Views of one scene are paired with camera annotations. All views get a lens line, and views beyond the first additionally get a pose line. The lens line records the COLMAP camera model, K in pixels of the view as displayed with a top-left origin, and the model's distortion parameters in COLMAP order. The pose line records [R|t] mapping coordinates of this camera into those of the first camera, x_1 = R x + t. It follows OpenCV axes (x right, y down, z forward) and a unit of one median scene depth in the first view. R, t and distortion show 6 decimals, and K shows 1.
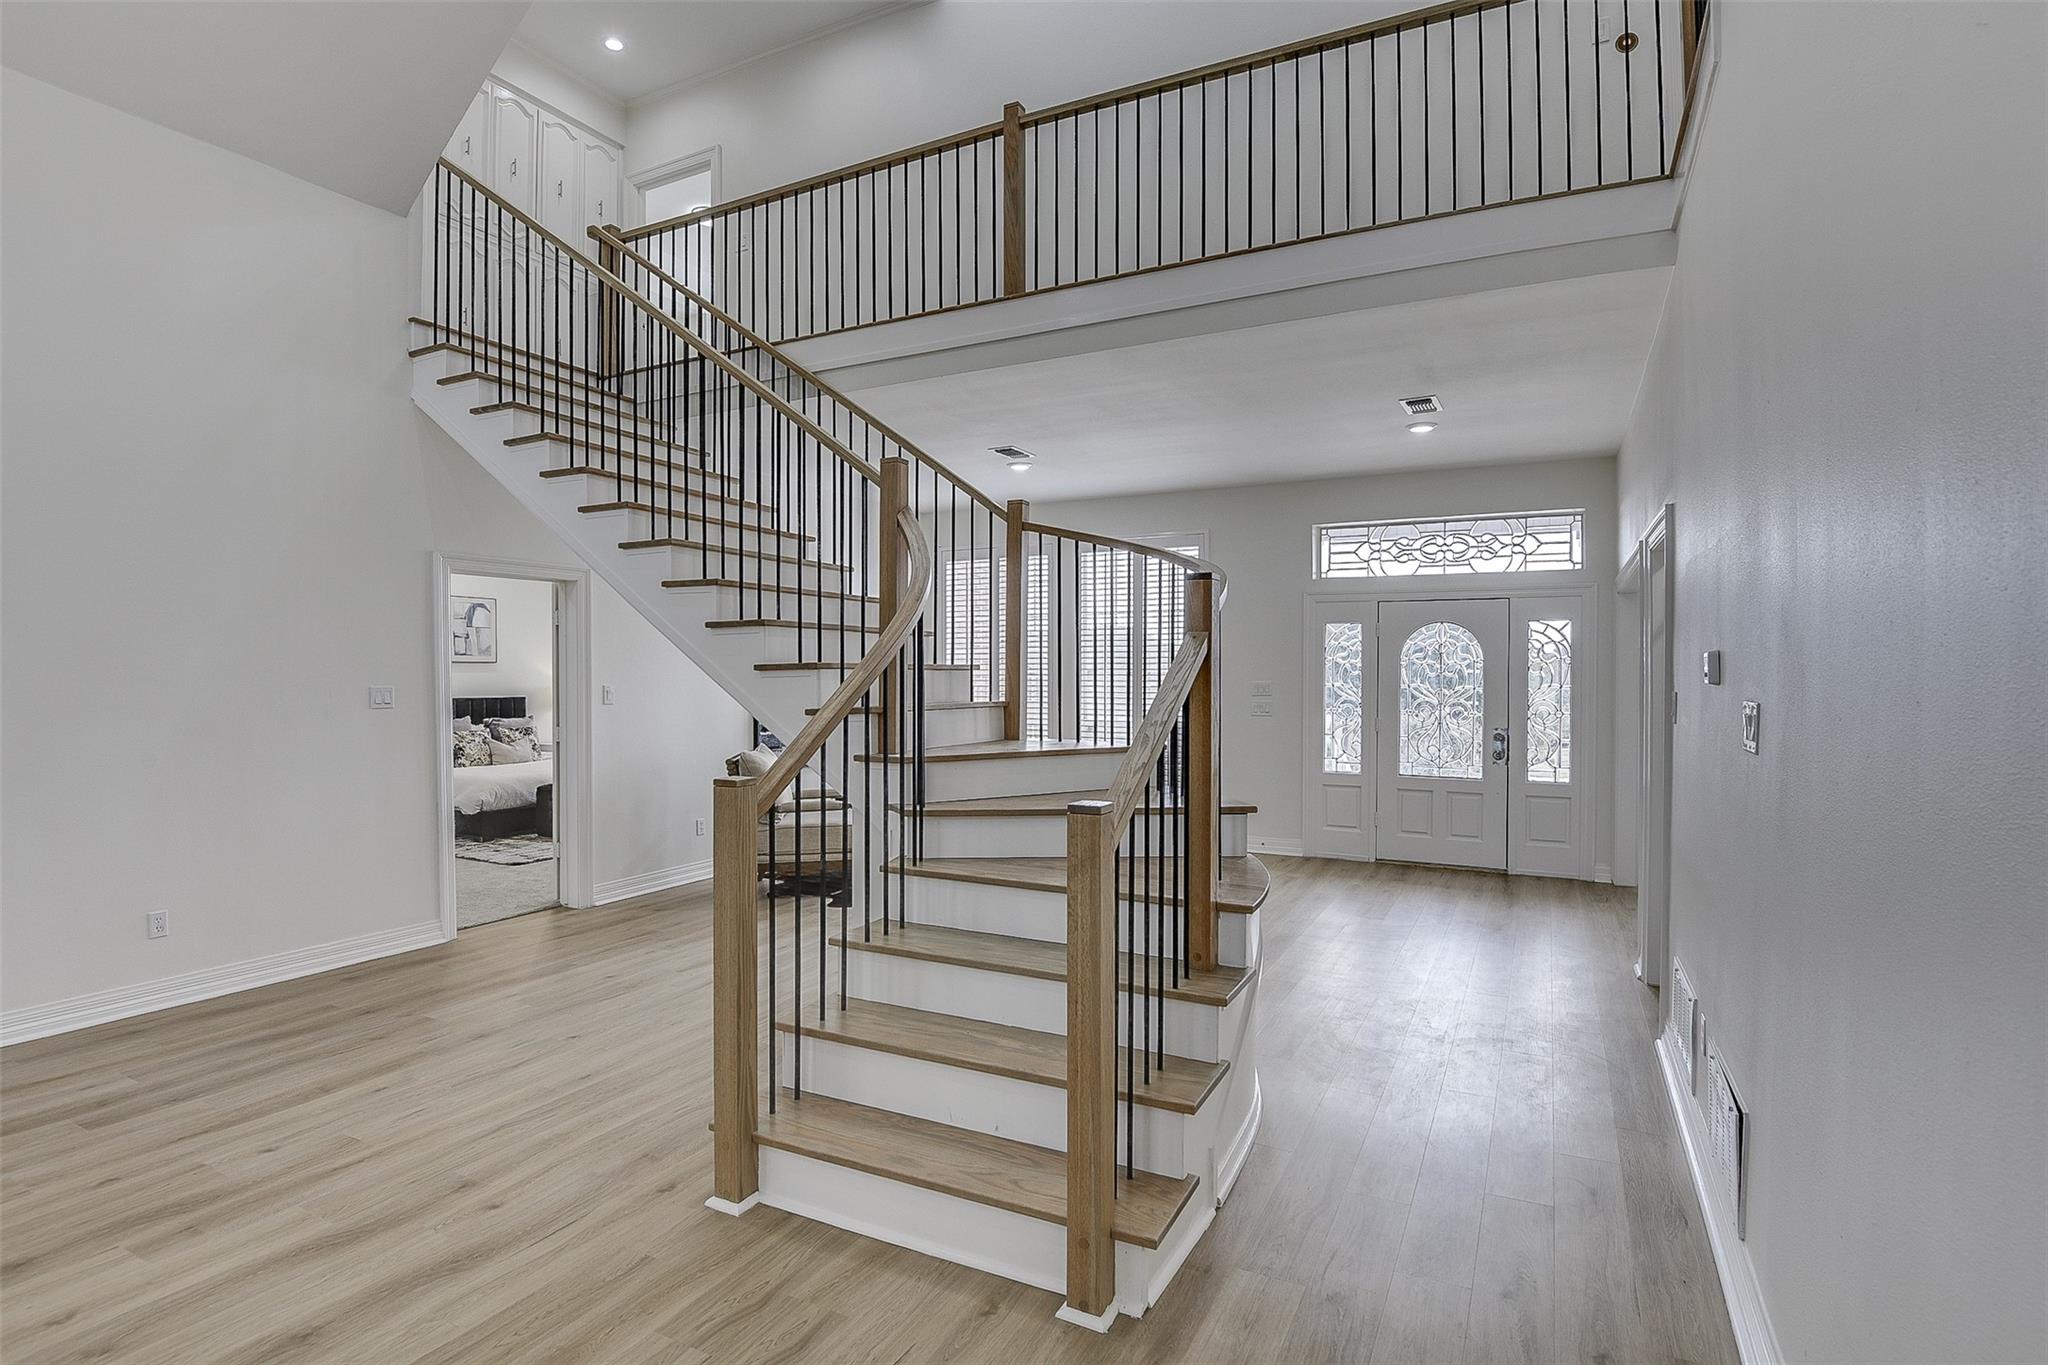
lens RADIAL K [[1019.1, 0, 1023.0], [0, 1019.1, 674.7], [0, 0, 1]] dist [-0.005818, -0.000458]
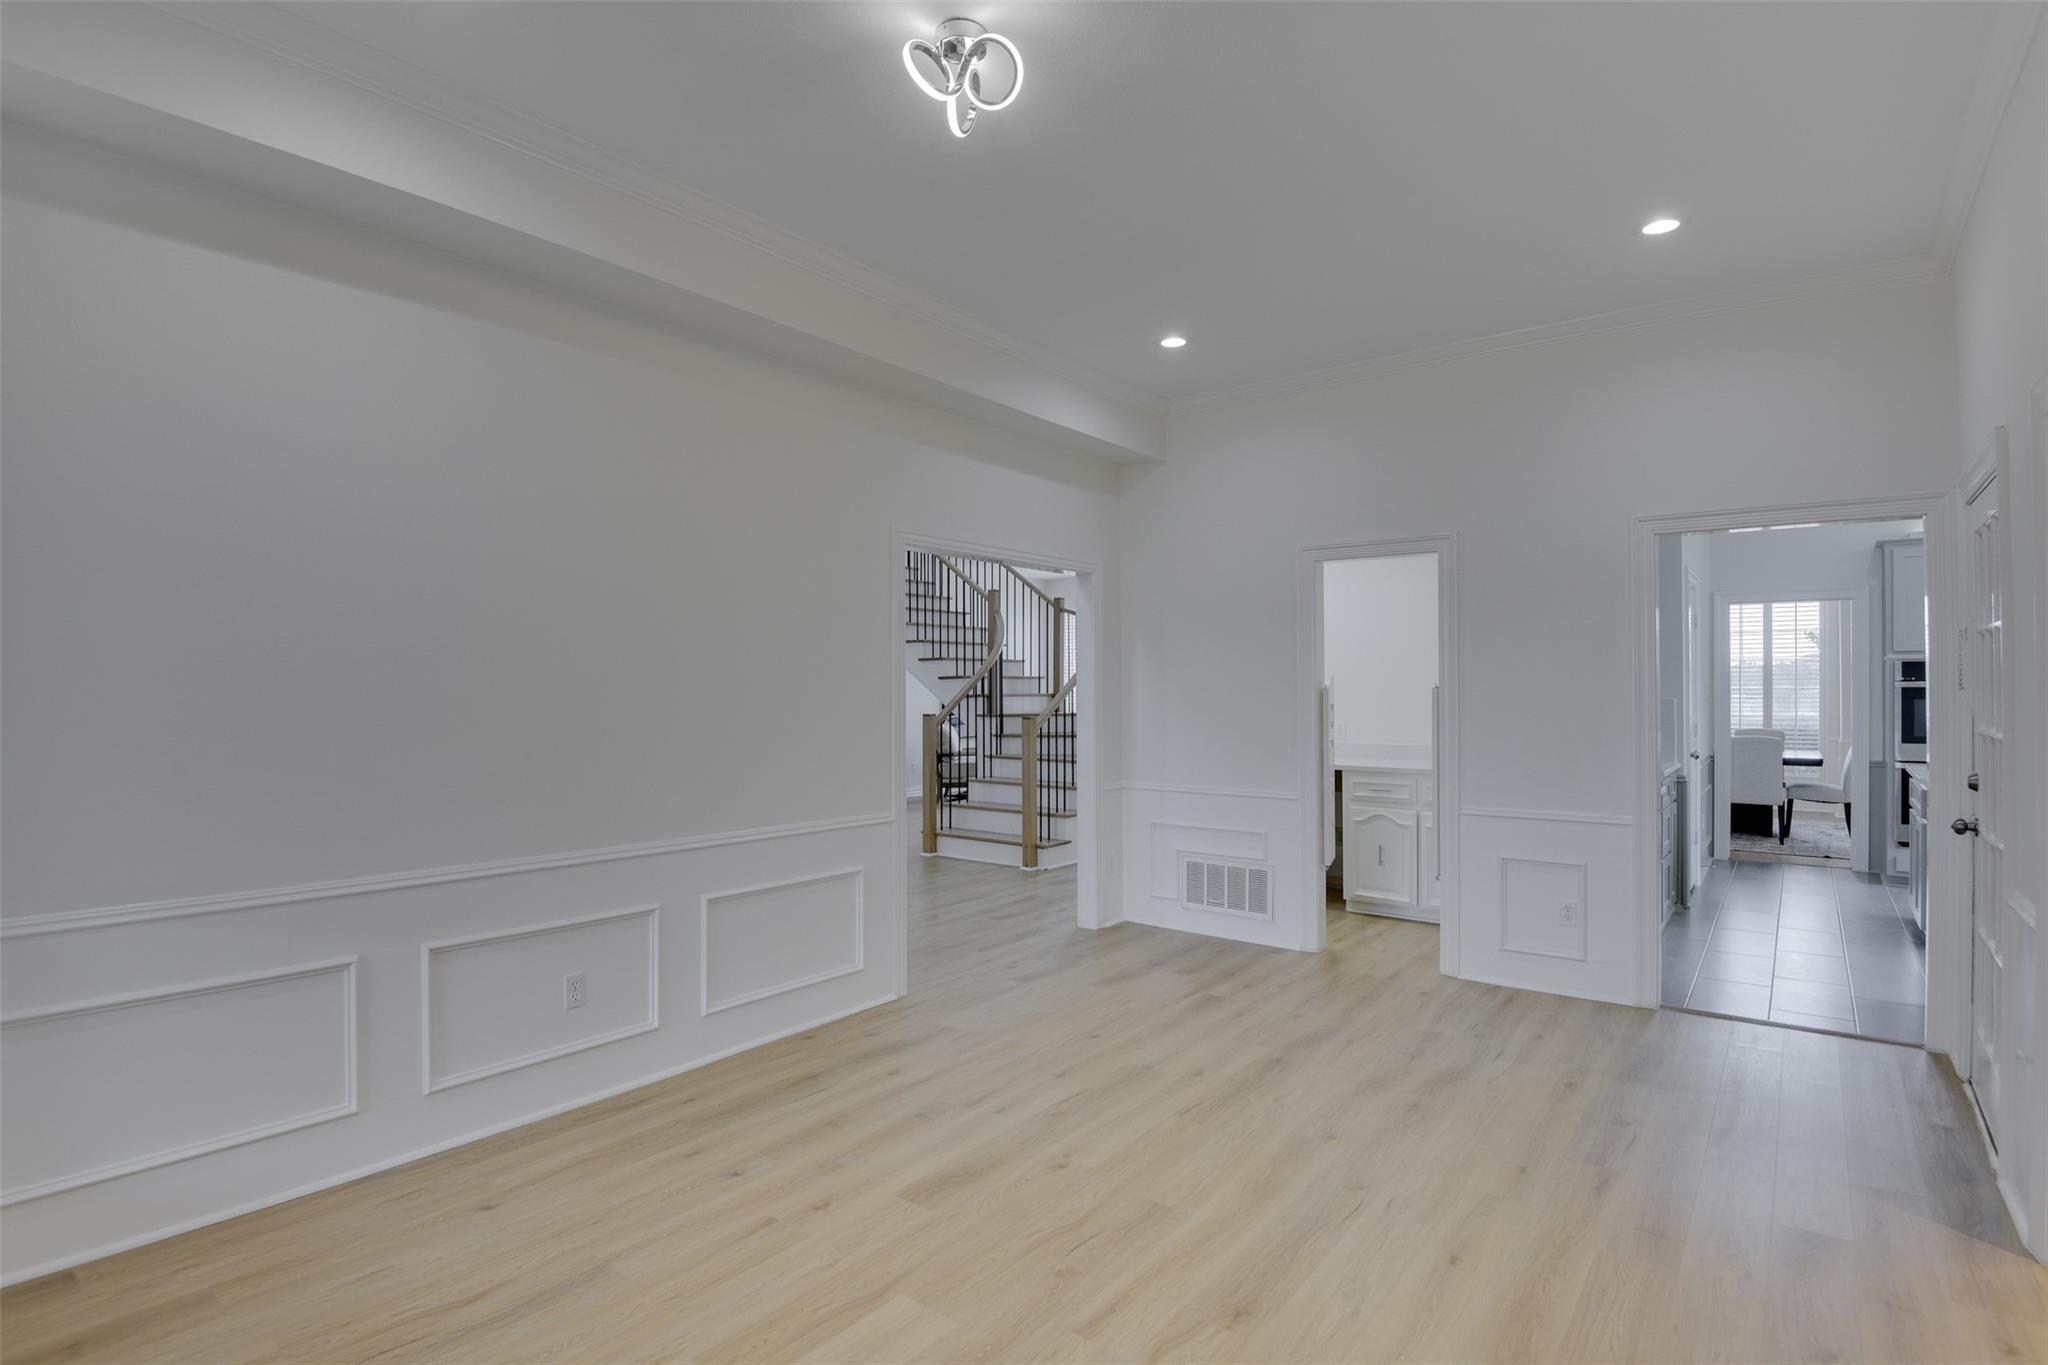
lens RADIAL K [[1019.1, 0, 1028.3], [0, 1019.1, 676.7], [0, 0, 1]] dist [-0.005818, -0.000458]
pose [[0.984233, 0.010411, -0.176570, 0.372045], [-0.007496, 0.999825, 0.017169, -0.050909], [0.176718, -0.015574, 0.984138, -1.334375]]
